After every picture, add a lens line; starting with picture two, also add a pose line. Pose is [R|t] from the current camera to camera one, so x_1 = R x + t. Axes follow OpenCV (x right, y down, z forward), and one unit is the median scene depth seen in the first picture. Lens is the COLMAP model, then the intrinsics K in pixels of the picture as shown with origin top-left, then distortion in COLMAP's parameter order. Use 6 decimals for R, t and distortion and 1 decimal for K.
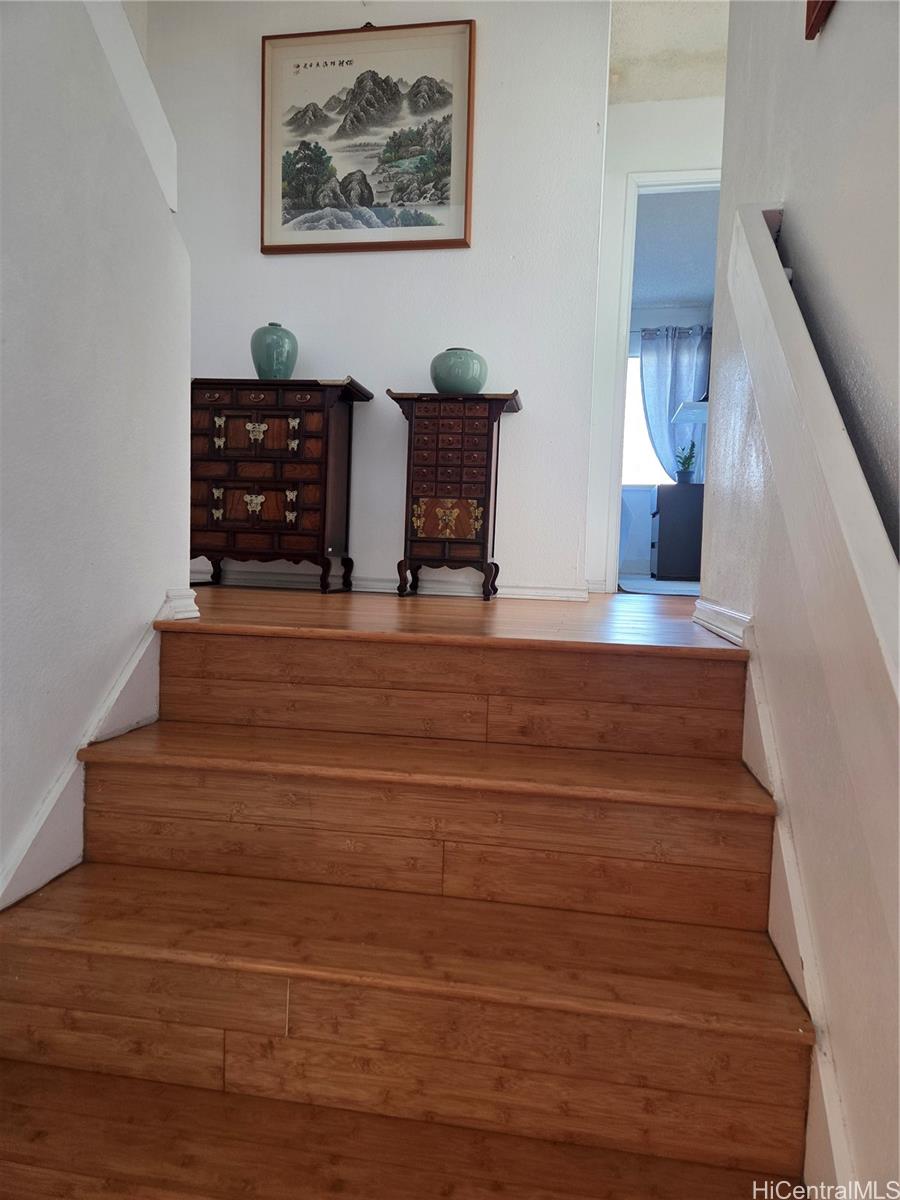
lens RADIAL K [[805.9, 0, 456.2], [0, 805.9, 604.5], [0, 0, 1]] dist [0.061453, -0.052647]
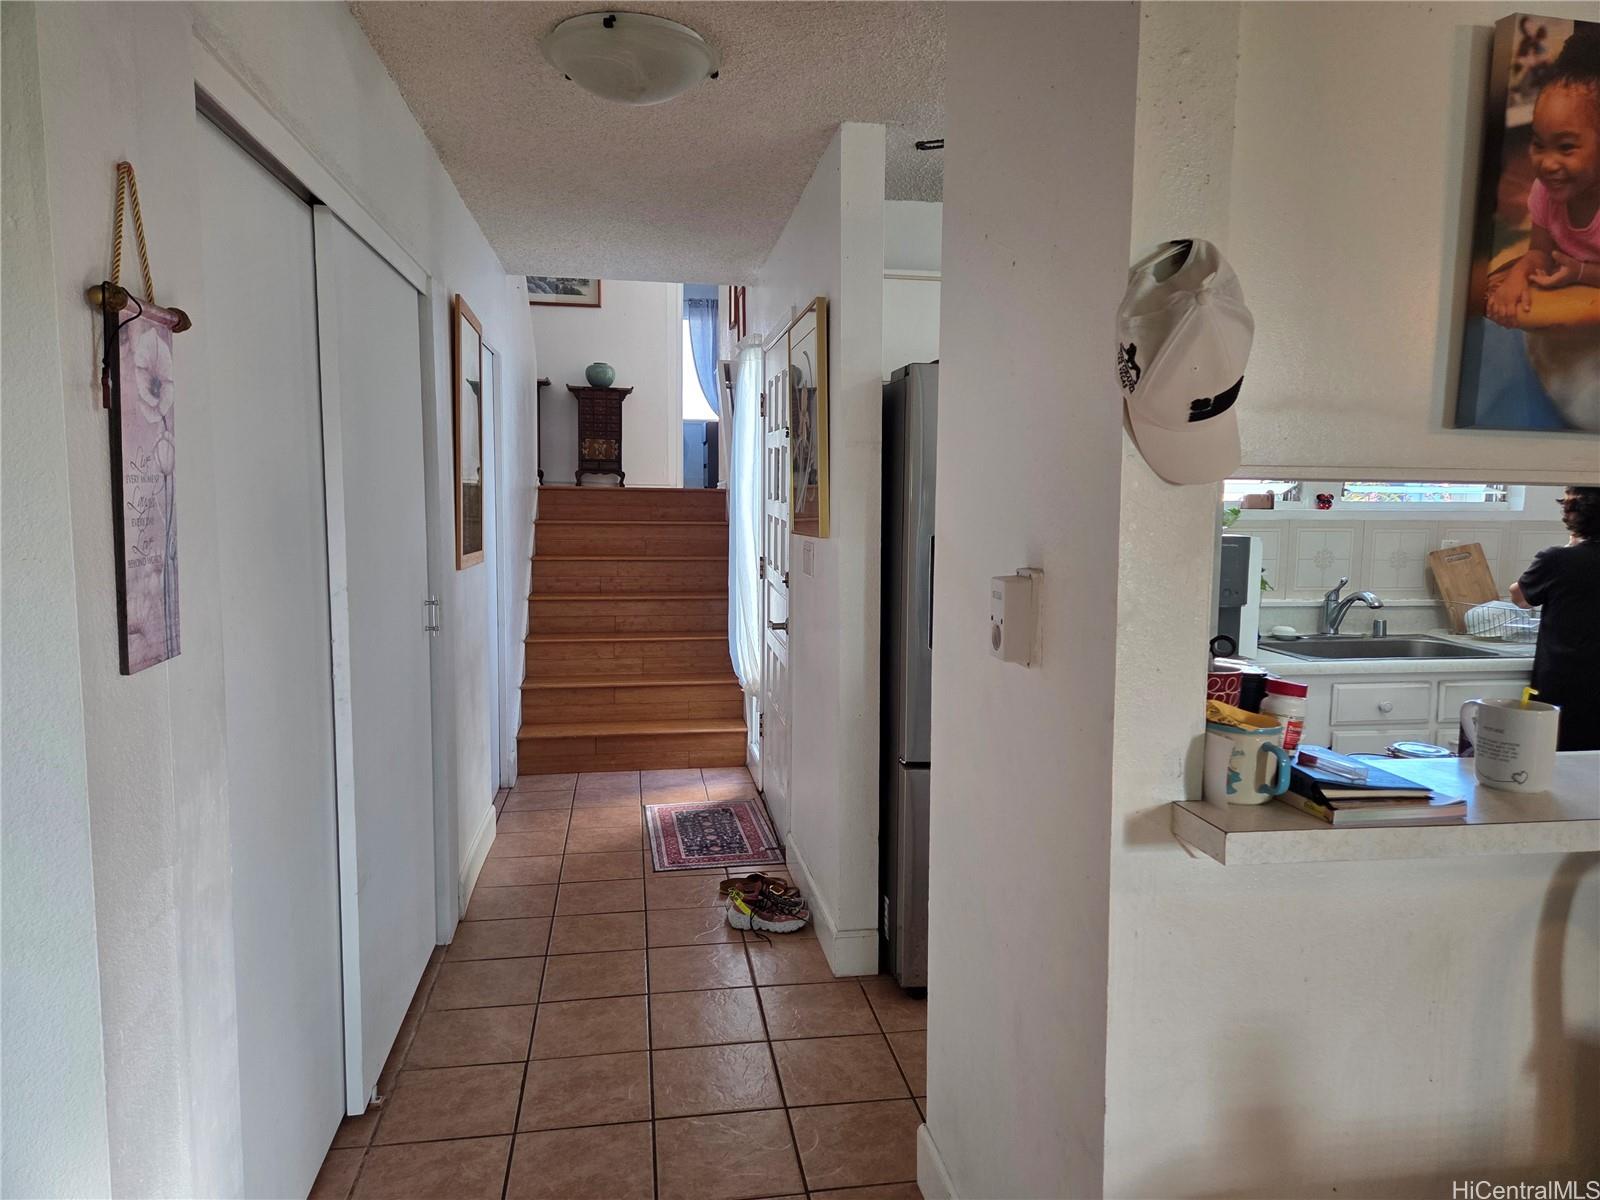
lens RADIAL K [[1074.6, 0, 807.9], [0, 1074.6, 592.9], [0, 0, 1]] dist [0.061453, -0.052647]
pose [[0.947128, -0.044227, 0.317793, -0.388457], [0.031965, 0.998533, 0.043699, 0.149369], [-0.319259, -0.031230, 0.947153, -1.717069]]
